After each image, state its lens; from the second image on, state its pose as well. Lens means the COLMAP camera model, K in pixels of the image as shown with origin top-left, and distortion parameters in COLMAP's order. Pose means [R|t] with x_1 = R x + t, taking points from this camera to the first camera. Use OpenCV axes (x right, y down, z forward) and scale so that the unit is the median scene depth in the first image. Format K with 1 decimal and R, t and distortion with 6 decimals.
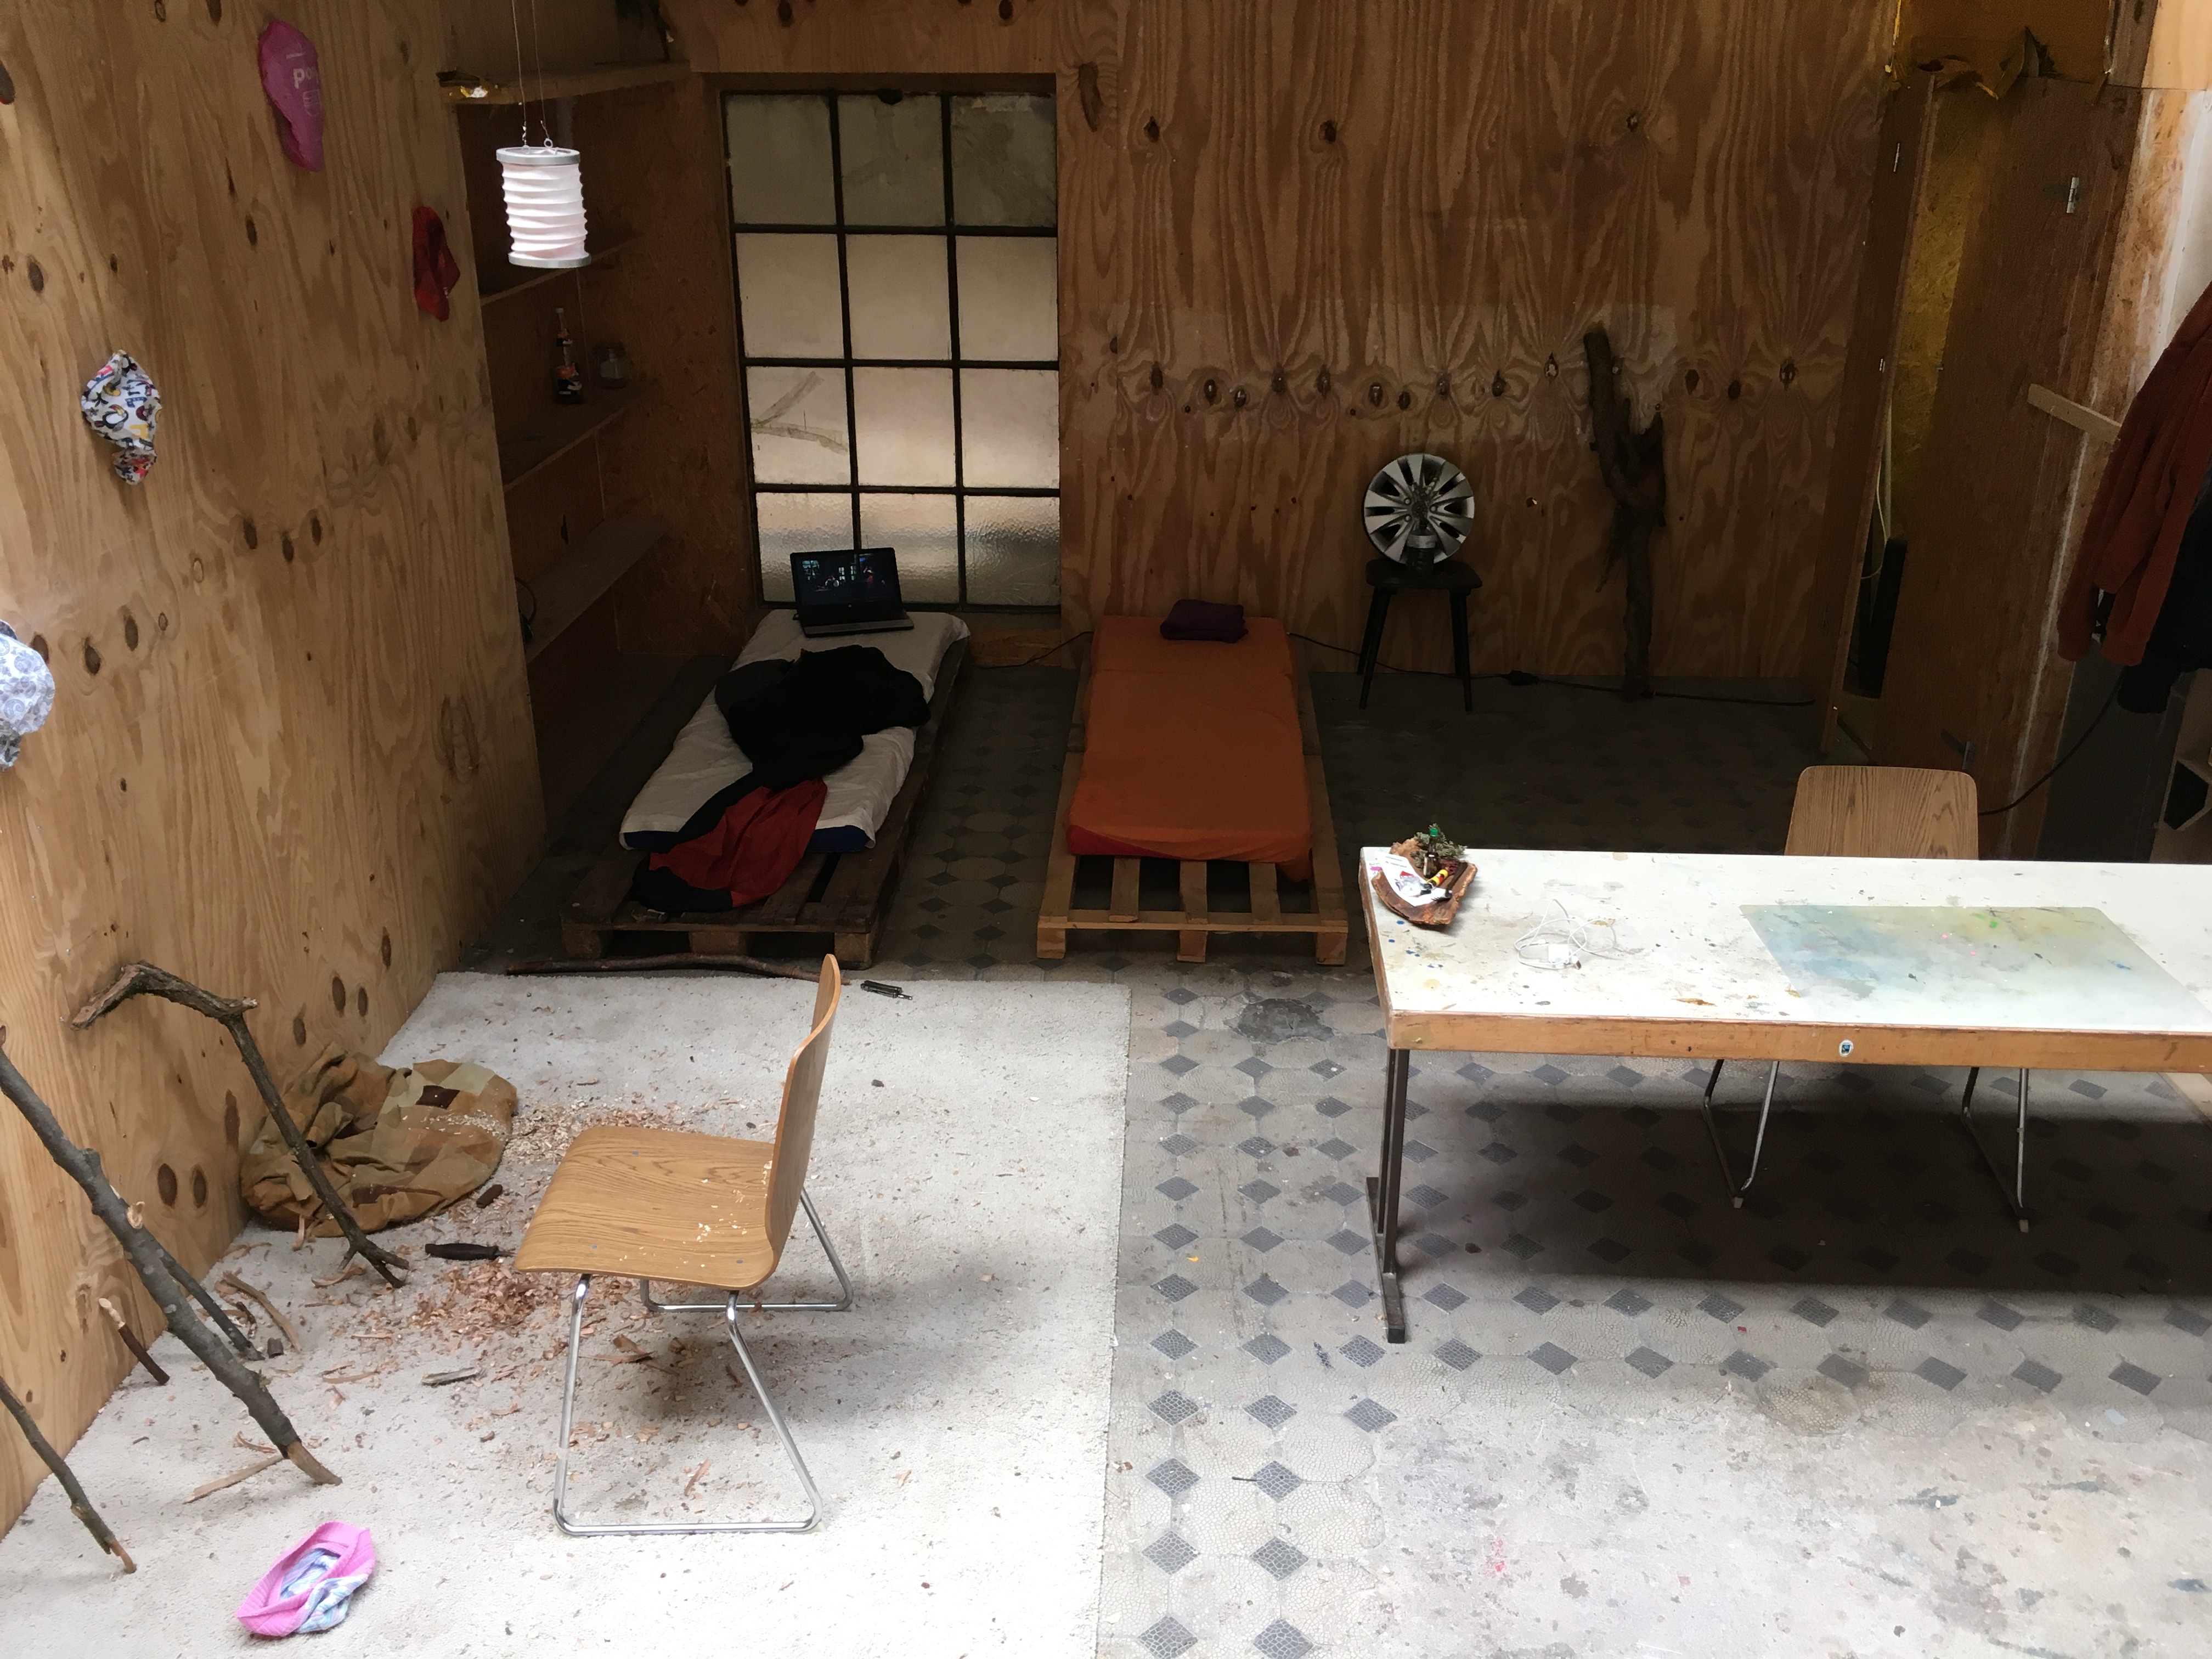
lens RADIAL K [[1853.5, 0, 1108.6], [0, 1853.5, 831.4], [0, 0, 1]] dist [0.002491, -0.014435]
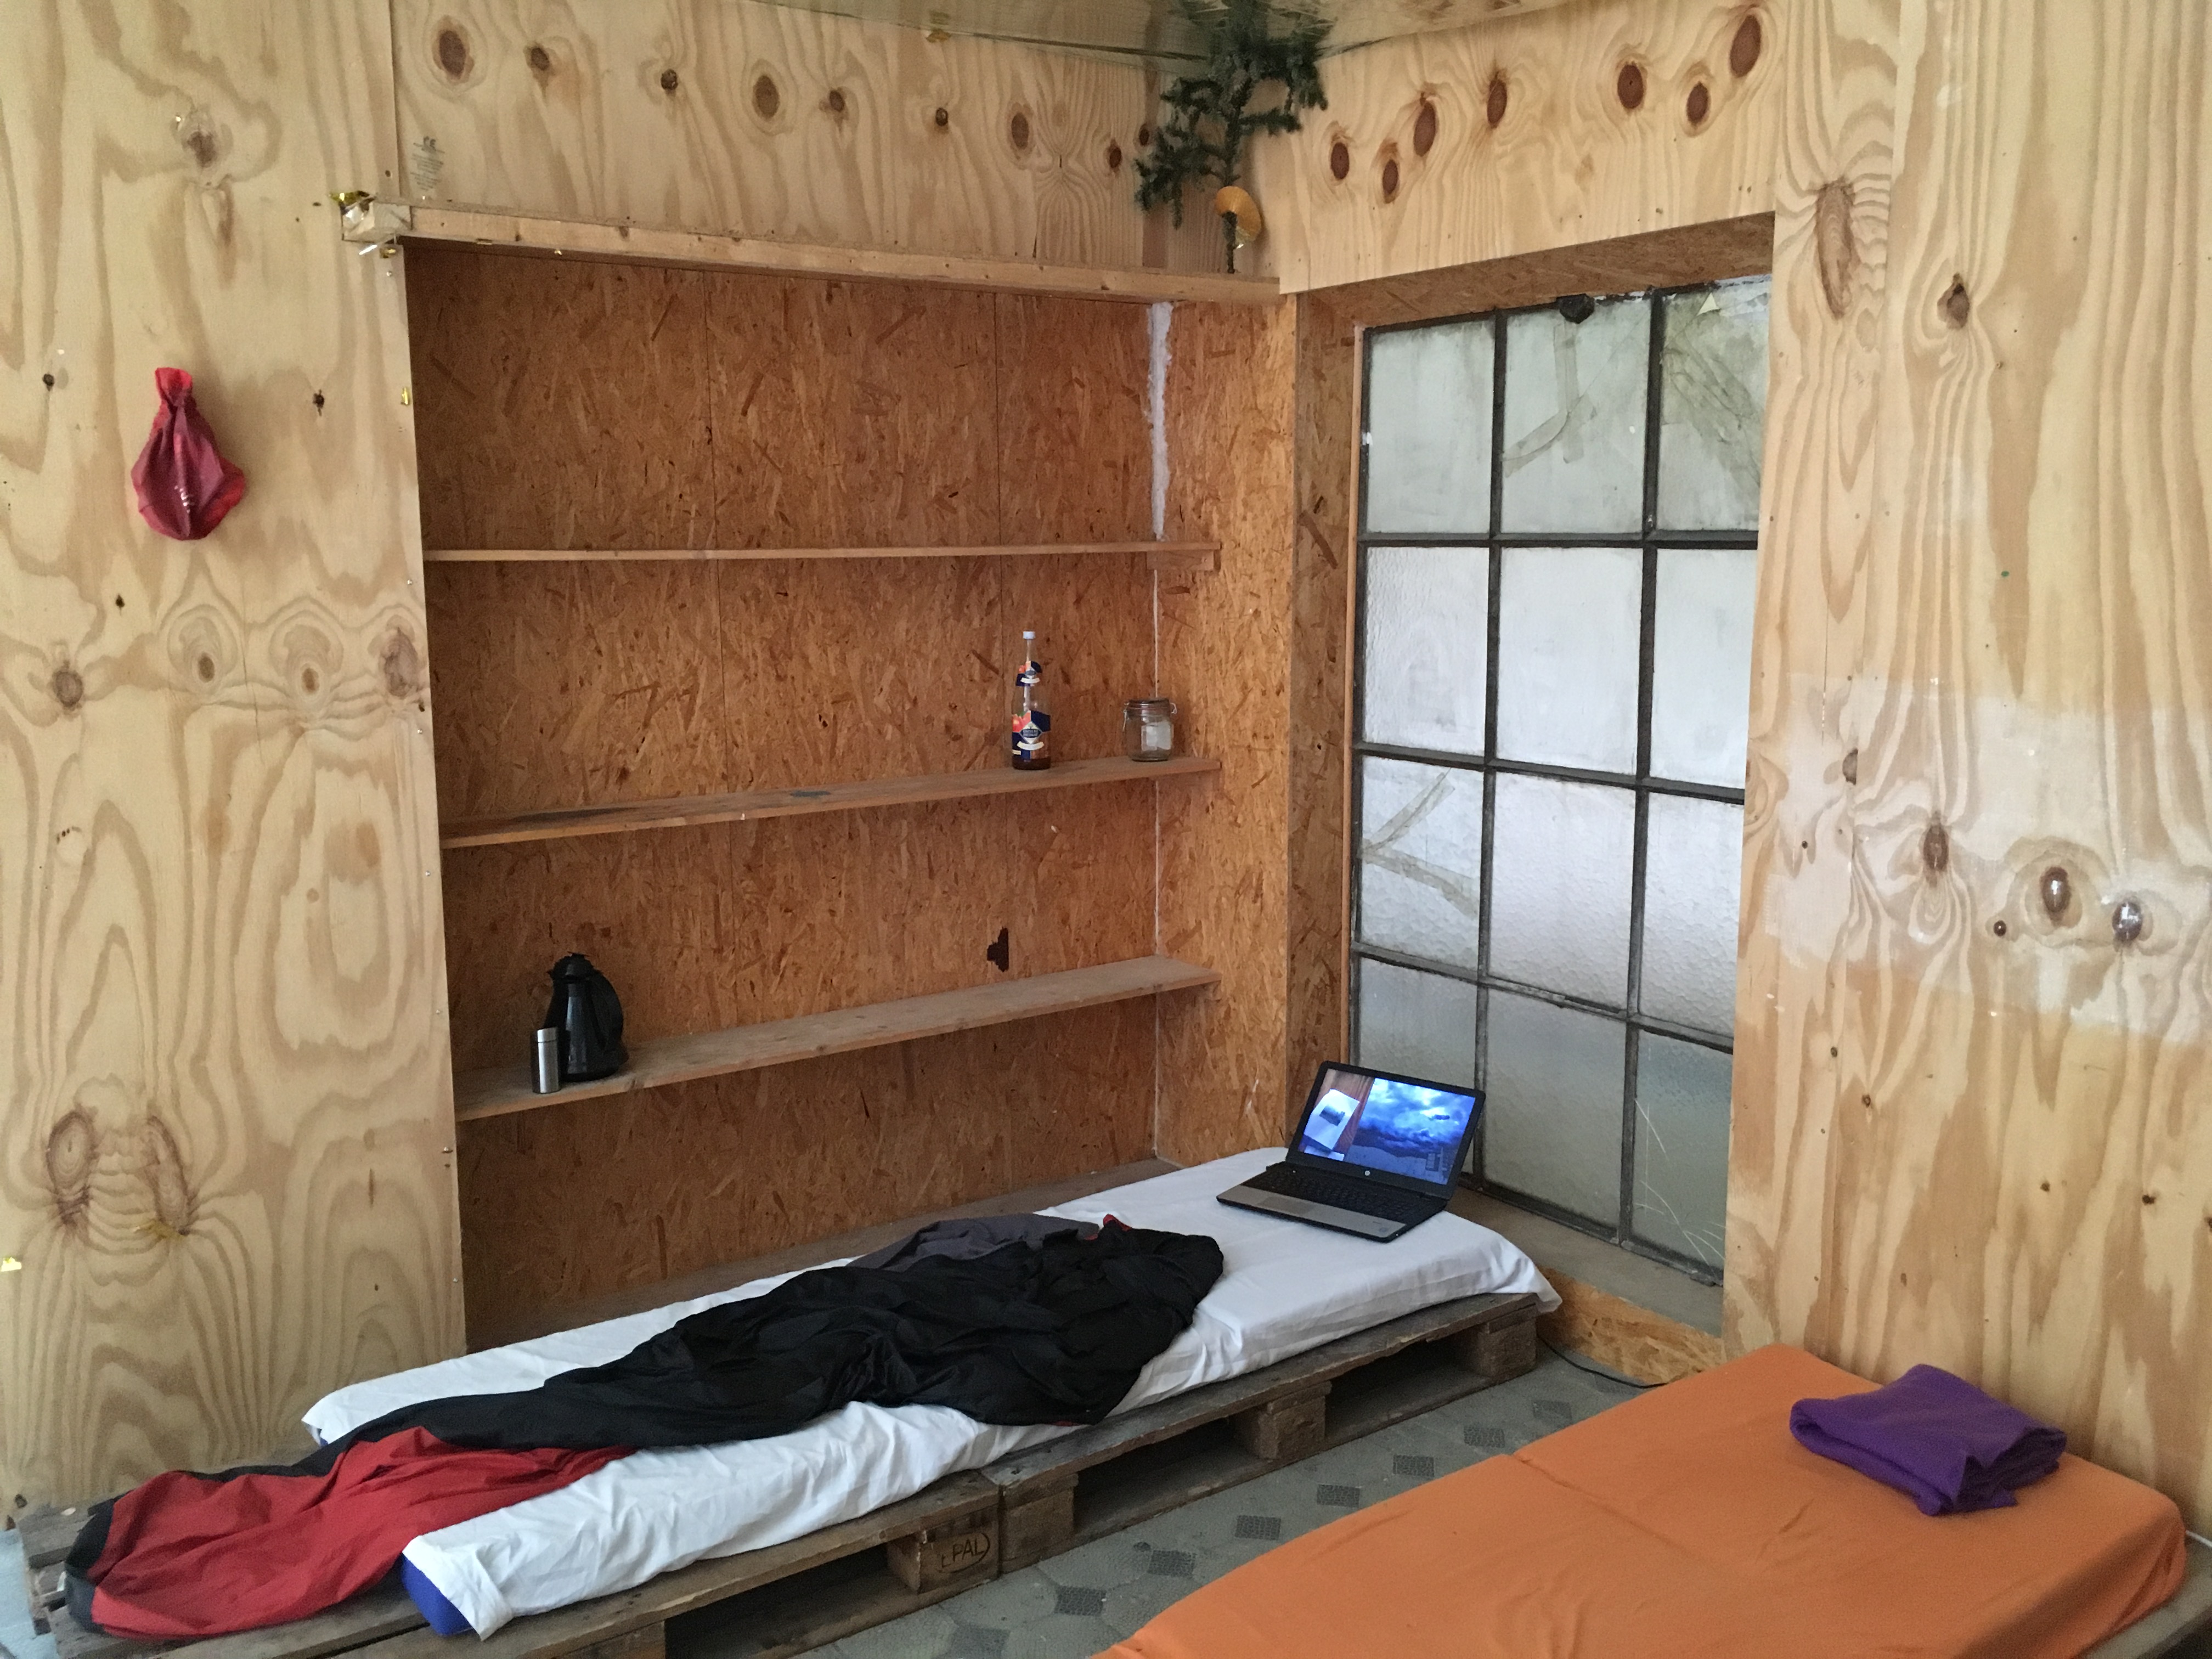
lens RADIAL K [[1853.5, 0, 1104.6], [0, 1853.5, 828.0], [0, 0, 1]] dist [0.002491, -0.014435]
pose [[0.617965, 0.115559, -0.777667, 0.244505], [-0.304206, 0.947239, -0.100977, -0.145497], [0.724967, 0.298972, 0.620514, 0.586241]]
